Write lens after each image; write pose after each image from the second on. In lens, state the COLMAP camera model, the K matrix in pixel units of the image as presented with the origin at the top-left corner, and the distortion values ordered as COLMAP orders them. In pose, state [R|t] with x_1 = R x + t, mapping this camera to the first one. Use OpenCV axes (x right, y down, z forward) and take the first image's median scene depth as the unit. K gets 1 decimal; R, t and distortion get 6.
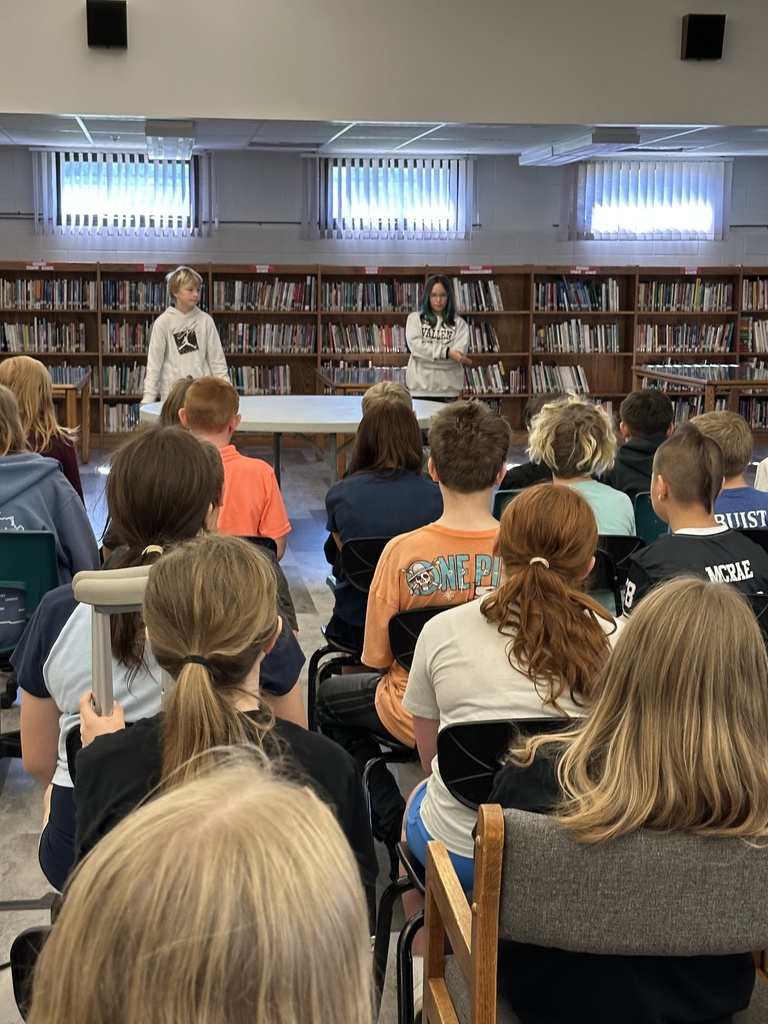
lens RADIAL K [[1704.2, 0, 383.7], [0, 1704.2, 513.5], [0, 0, 1]] dist [0.108339, 0.000000]
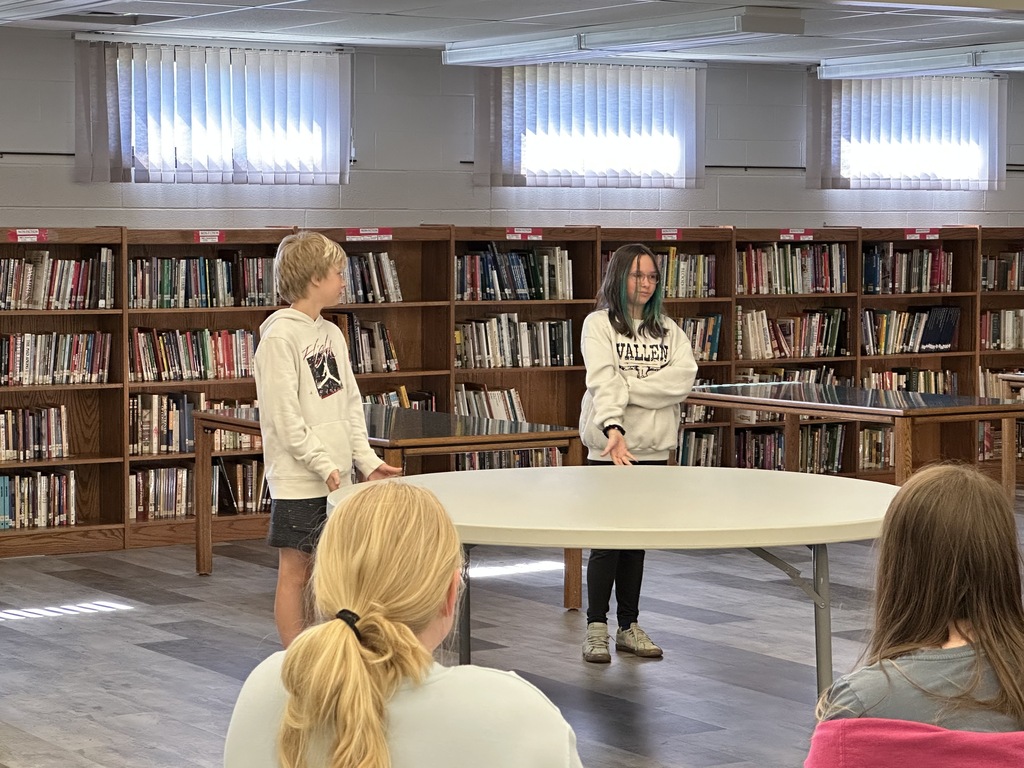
lens RADIAL K [[2523.1, 0, 512.2], [0, 2523.1, 383.6], [0, 0, 1]] dist [-0.109188, 0.000000]
pose [[0.888953, -0.034144, 0.456724, -0.301606], [0.071358, 0.995365, -0.064478, -0.030686], [-0.452405, 0.089909, 0.887269, 0.202883]]
